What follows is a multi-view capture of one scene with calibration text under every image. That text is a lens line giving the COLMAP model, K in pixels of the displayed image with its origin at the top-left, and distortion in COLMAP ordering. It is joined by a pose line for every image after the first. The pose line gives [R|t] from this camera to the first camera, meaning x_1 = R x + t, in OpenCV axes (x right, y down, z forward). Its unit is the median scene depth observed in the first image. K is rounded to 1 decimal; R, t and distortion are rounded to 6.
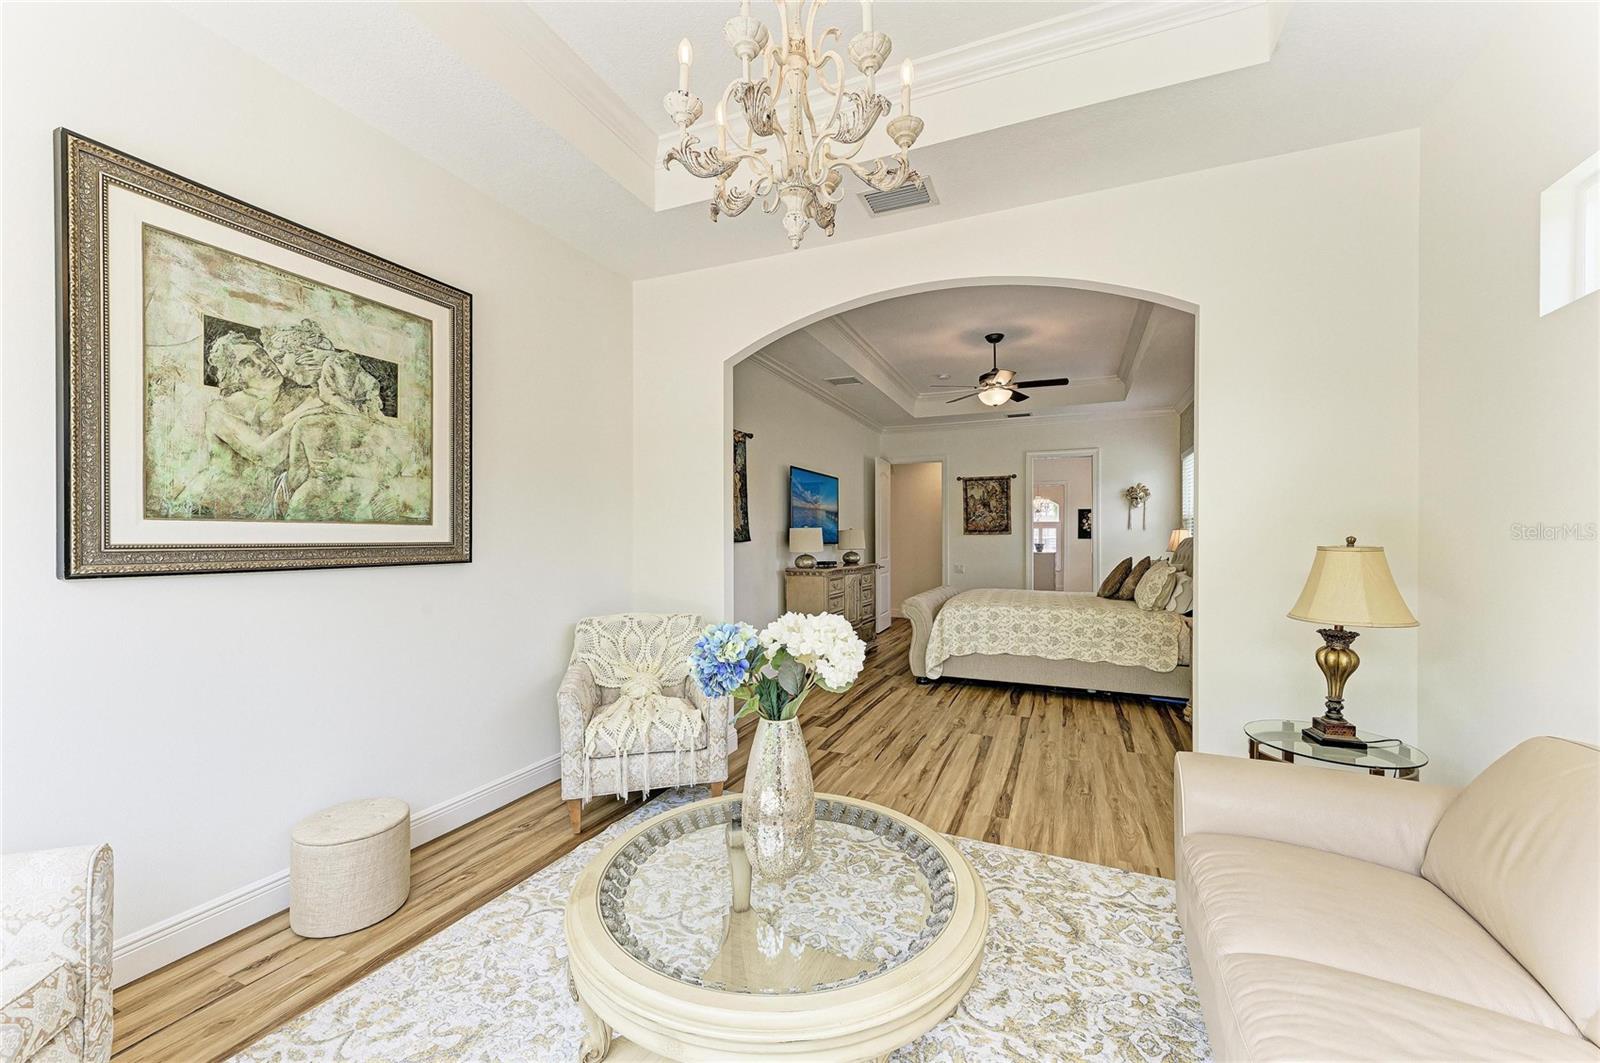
lens RADIAL K [[623.5, 0, 807.2], [0, 623.5, 534.2], [0, 0, 1]] dist [0.025349, -0.007198]
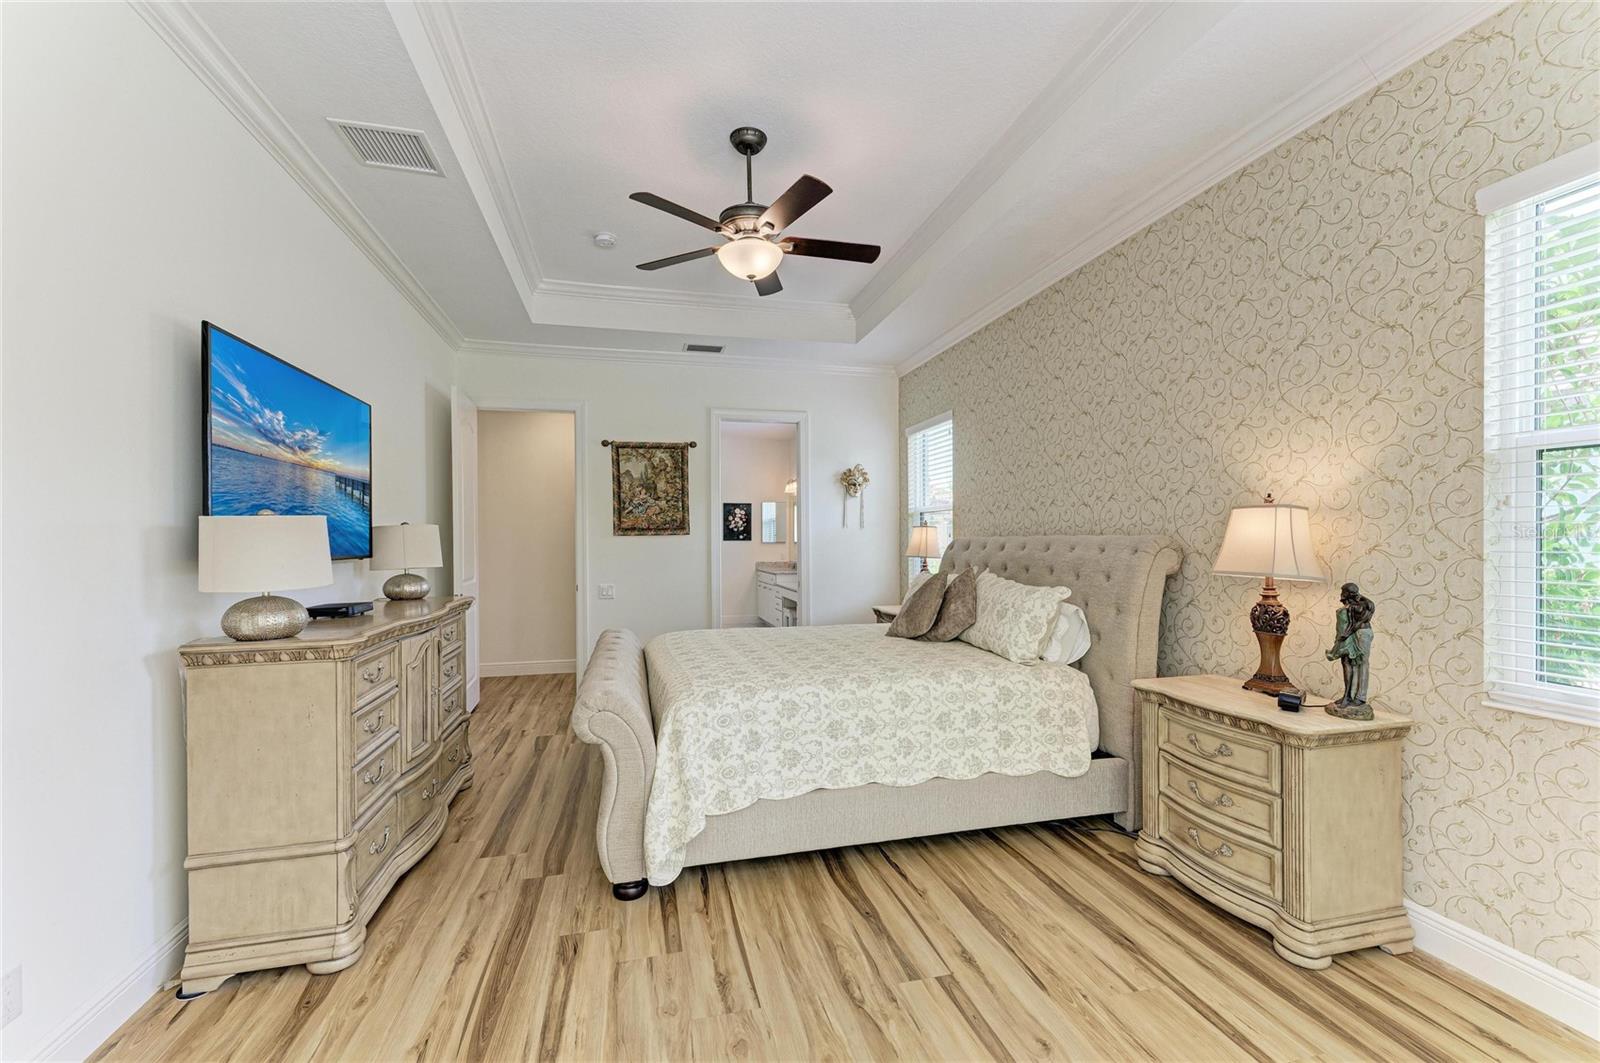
lens RADIAL K [[665.5, 0, 804.2], [0, 665.5, 535.1], [0, 0, 1]] dist [0.024867, -0.008953]
pose [[0.797676, -0.004273, 0.603071, 0.012313], [0.005277, 0.999986, 0.000105, 0.002431], [-0.603063, 0.003098, 0.797687, 0.695078]]
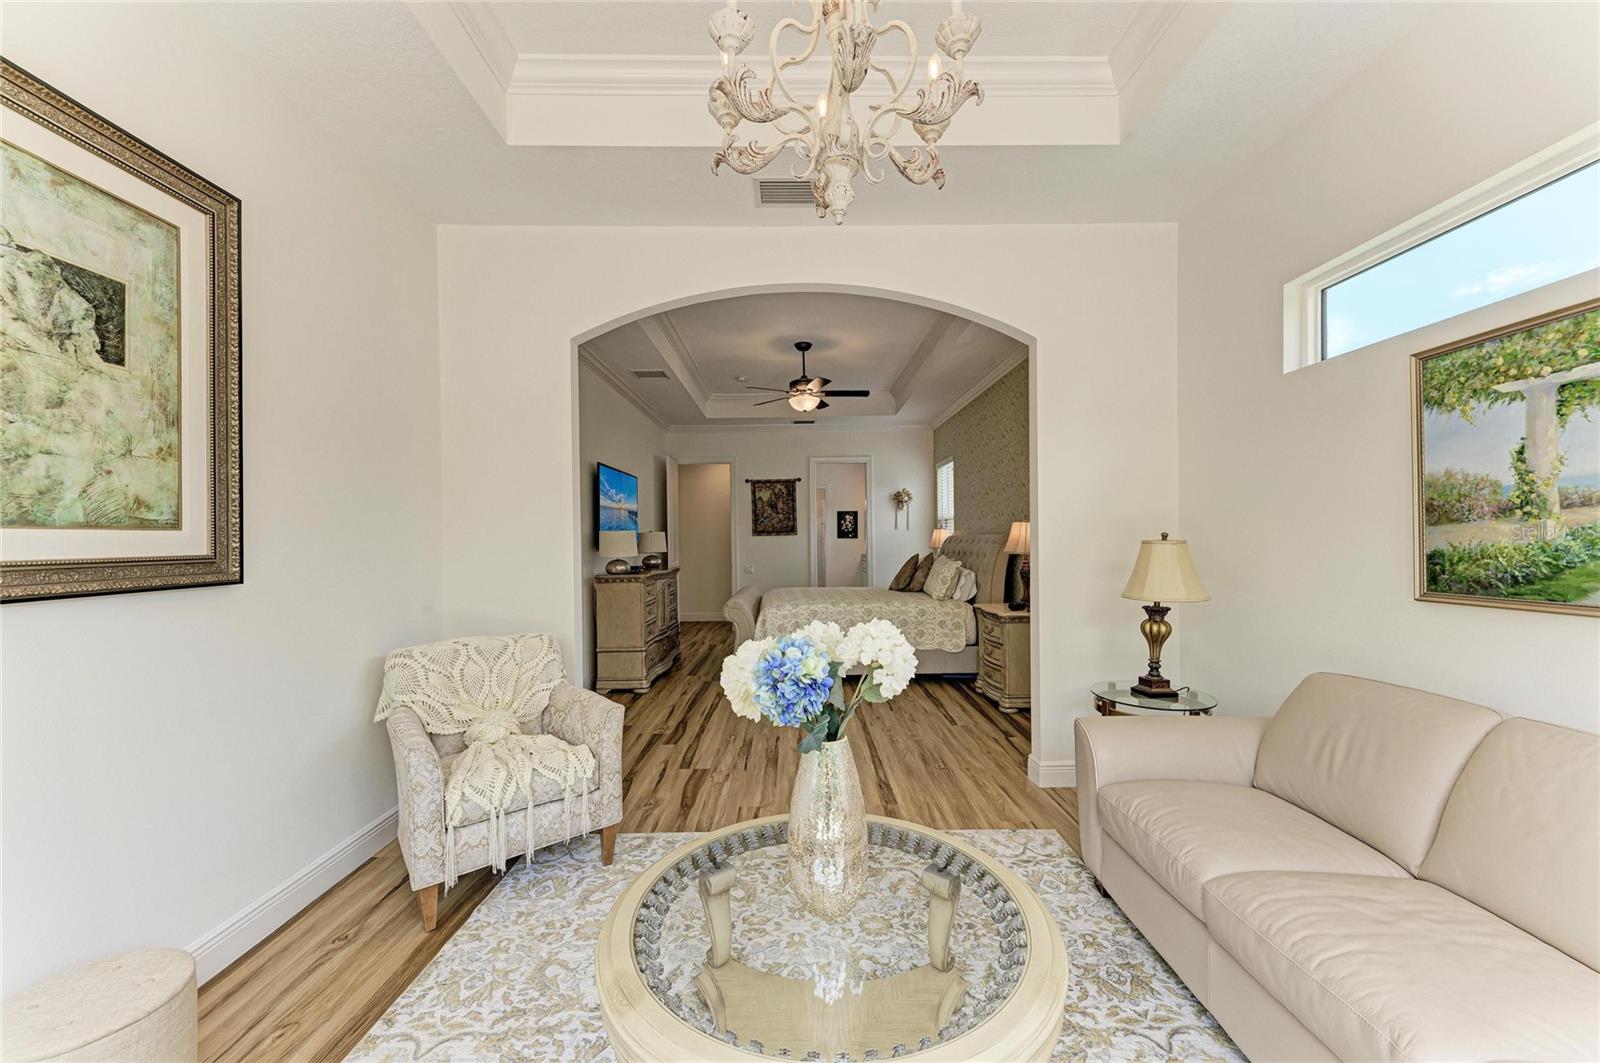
lens RADIAL K [[623.5, 0, 807.2], [0, 623.5, 534.2], [0, 0, 1]] dist [0.025349, -0.007198]
pose [[0.914386, -0.012014, 0.404665, -0.150733], [0.013262, 0.999912, -0.000280, -0.000728], [-0.404627, 0.005622, 0.914465, 0.061695]]
